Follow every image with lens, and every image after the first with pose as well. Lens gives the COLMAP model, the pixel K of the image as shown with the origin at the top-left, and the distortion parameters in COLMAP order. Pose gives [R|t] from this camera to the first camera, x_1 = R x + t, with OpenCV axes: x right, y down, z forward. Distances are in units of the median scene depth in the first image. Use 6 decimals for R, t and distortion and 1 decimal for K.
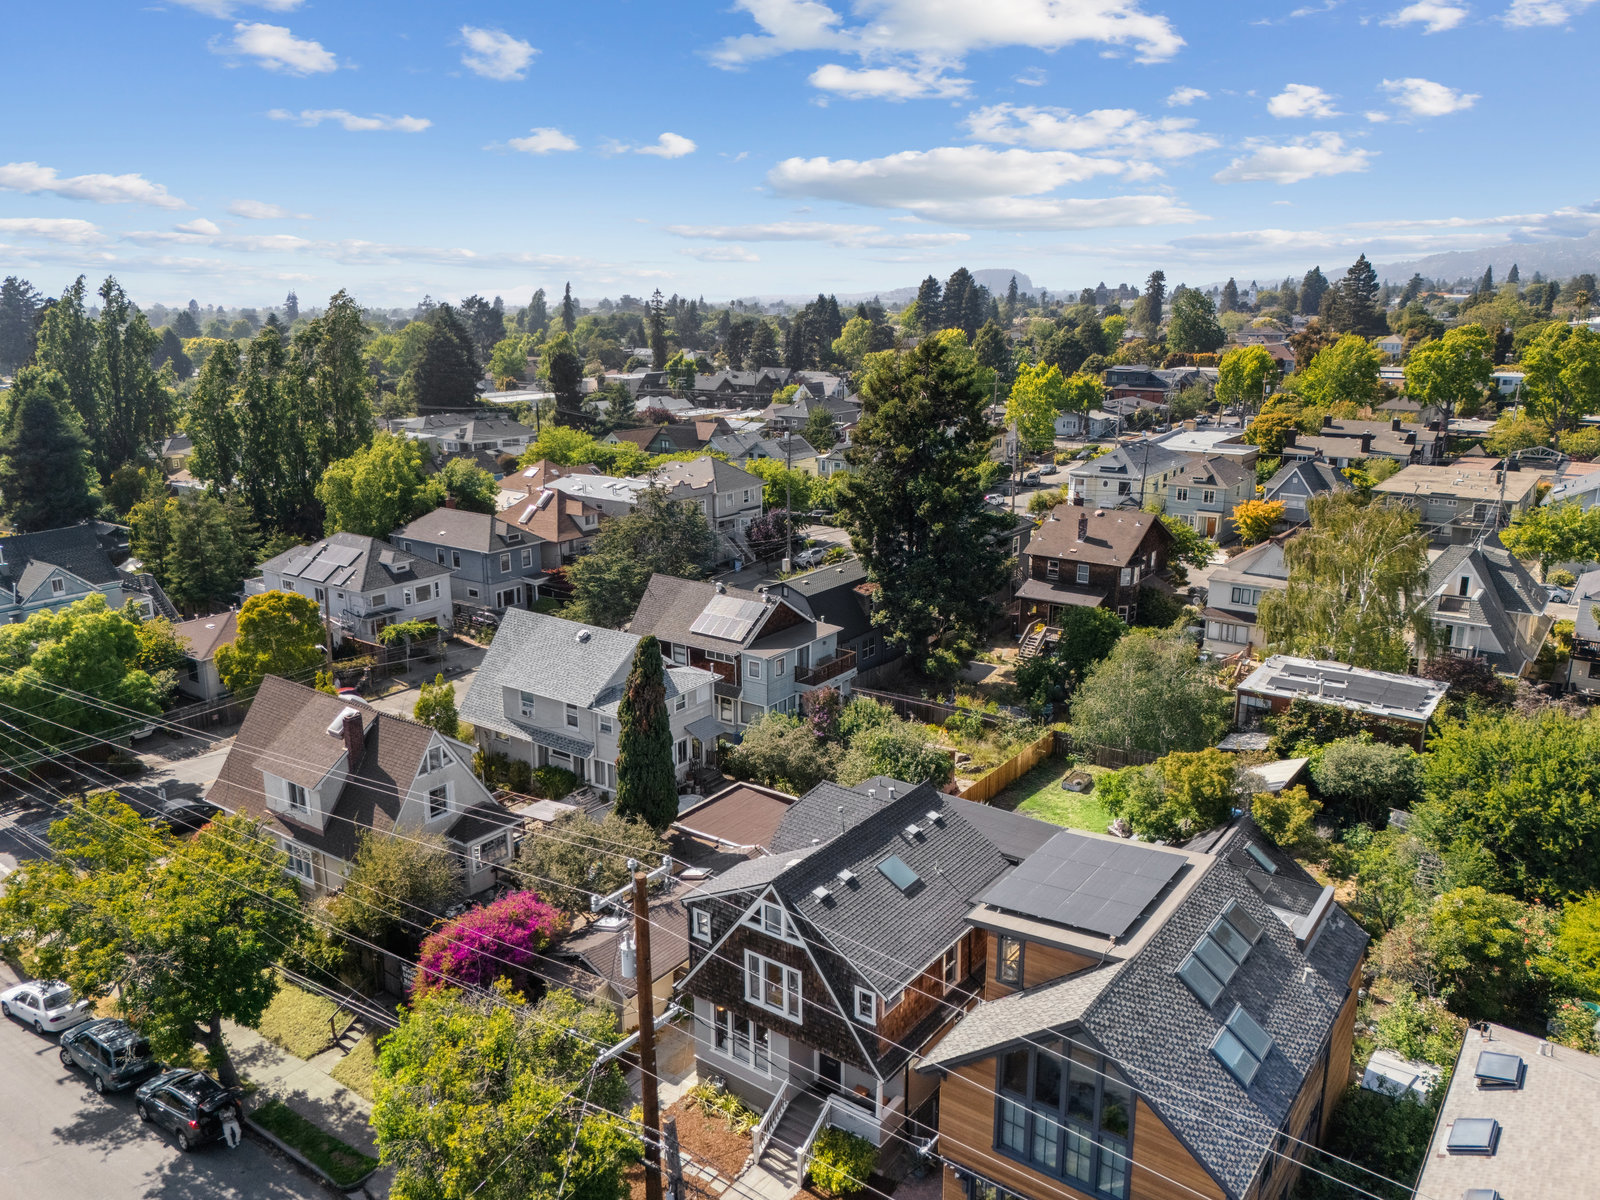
lens RADIAL K [[1174.0, 0, 800.0], [0, 1174.0, 600.0], [0, 0, 1]] dist [0.088985, -0.115282]
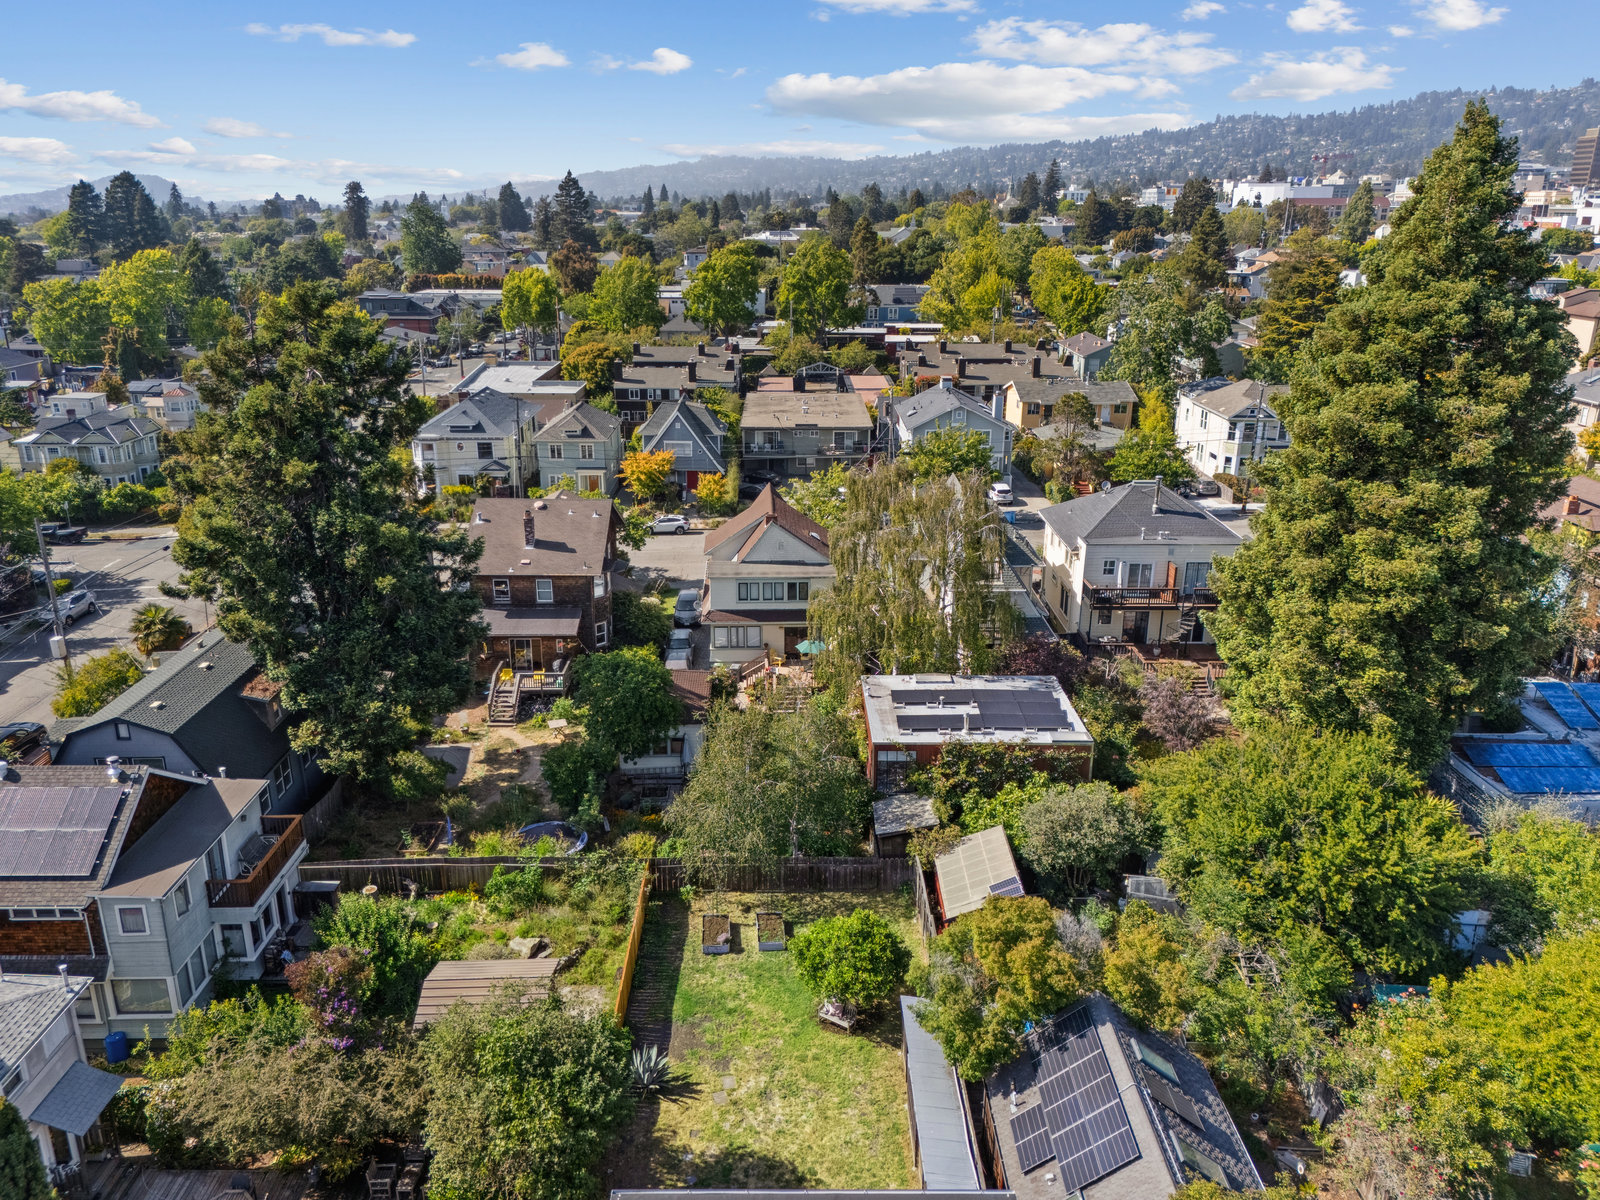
lens RADIAL K [[1184.9, 0, 800.0], [0, 1184.9, 600.0], [0, 0, 1]] dist [0.064355, -0.066242]
pose [[0.801805, -0.181875, 0.569237, -0.079777], [0.144825, 0.983304, 0.110179, -0.099780], [-0.579772, -0.005902, 0.814758, 0.377932]]
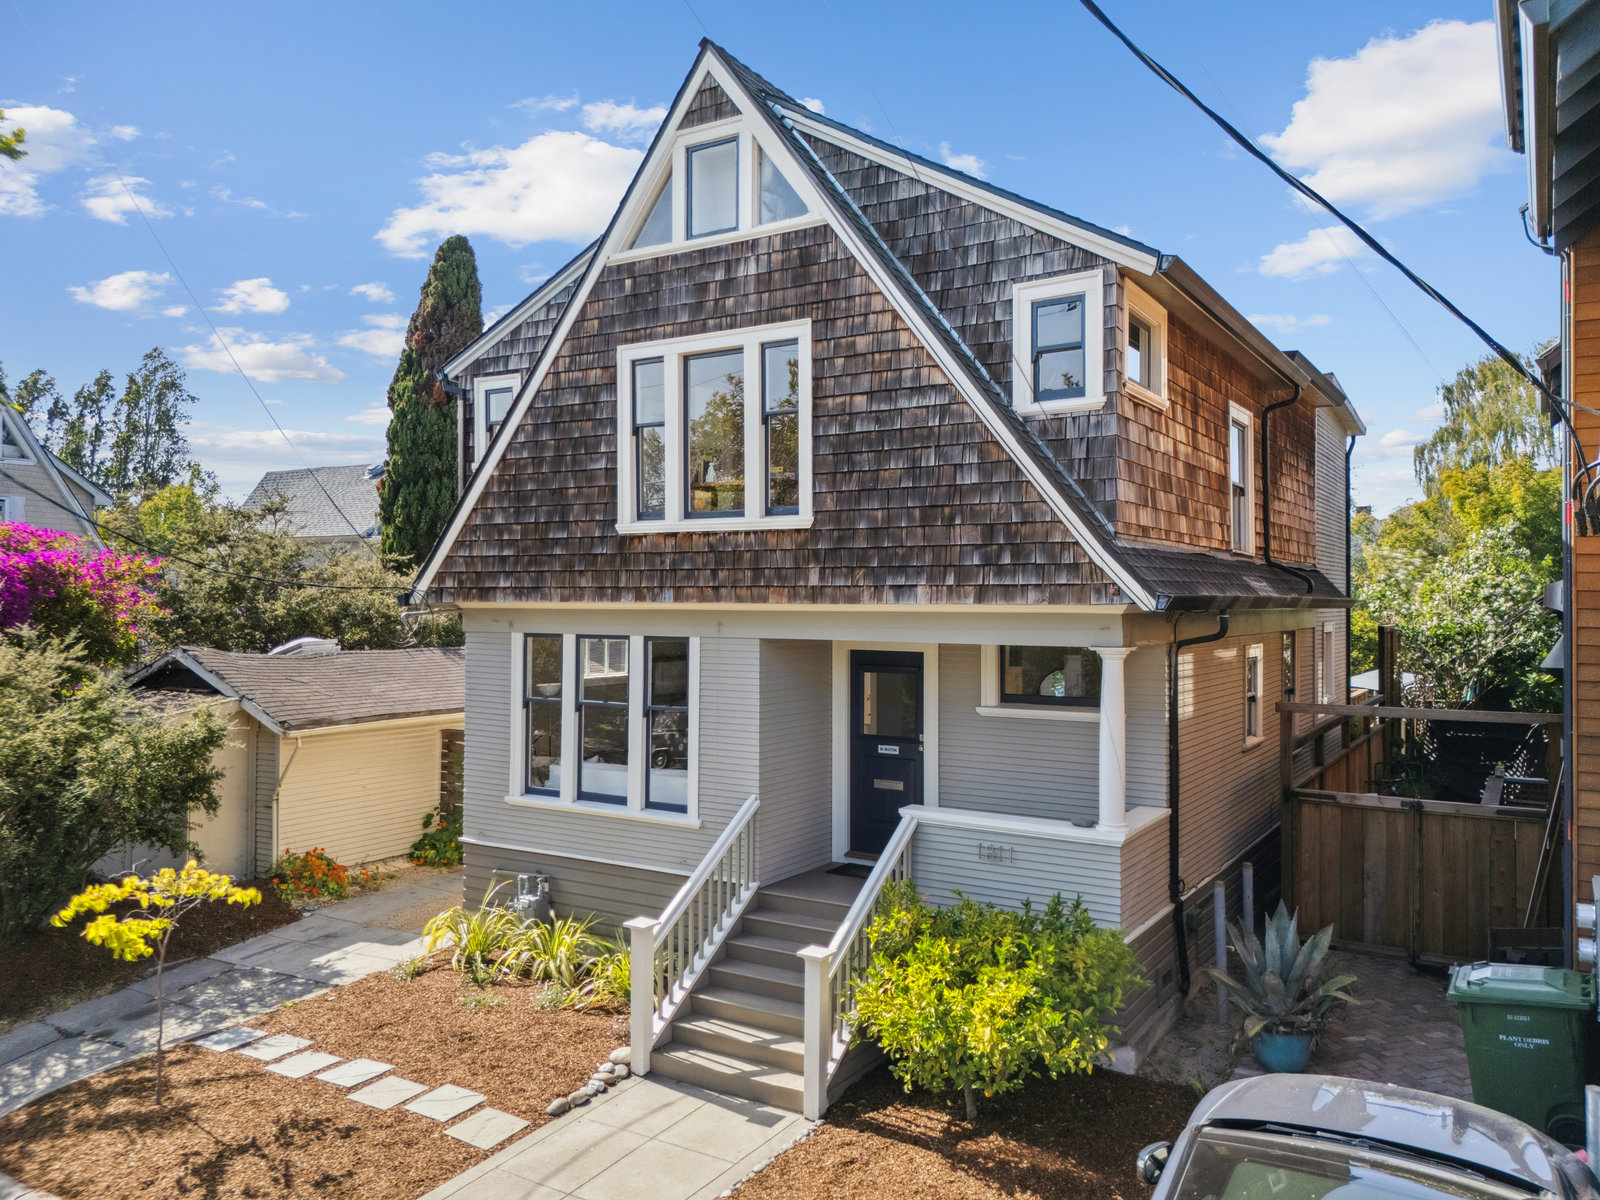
lens RADIAL K [[1184.9, 0, 800.0], [0, 1184.9, 600.0], [0, 0, 1]] dist [0.064355, -0.066242]
pose [[0.997209, 0.009194, 0.074093, -0.011649], [0.010494, 0.965281, -0.261004, 0.233120], [-0.073920, 0.261053, 0.962490, 0.378422]]
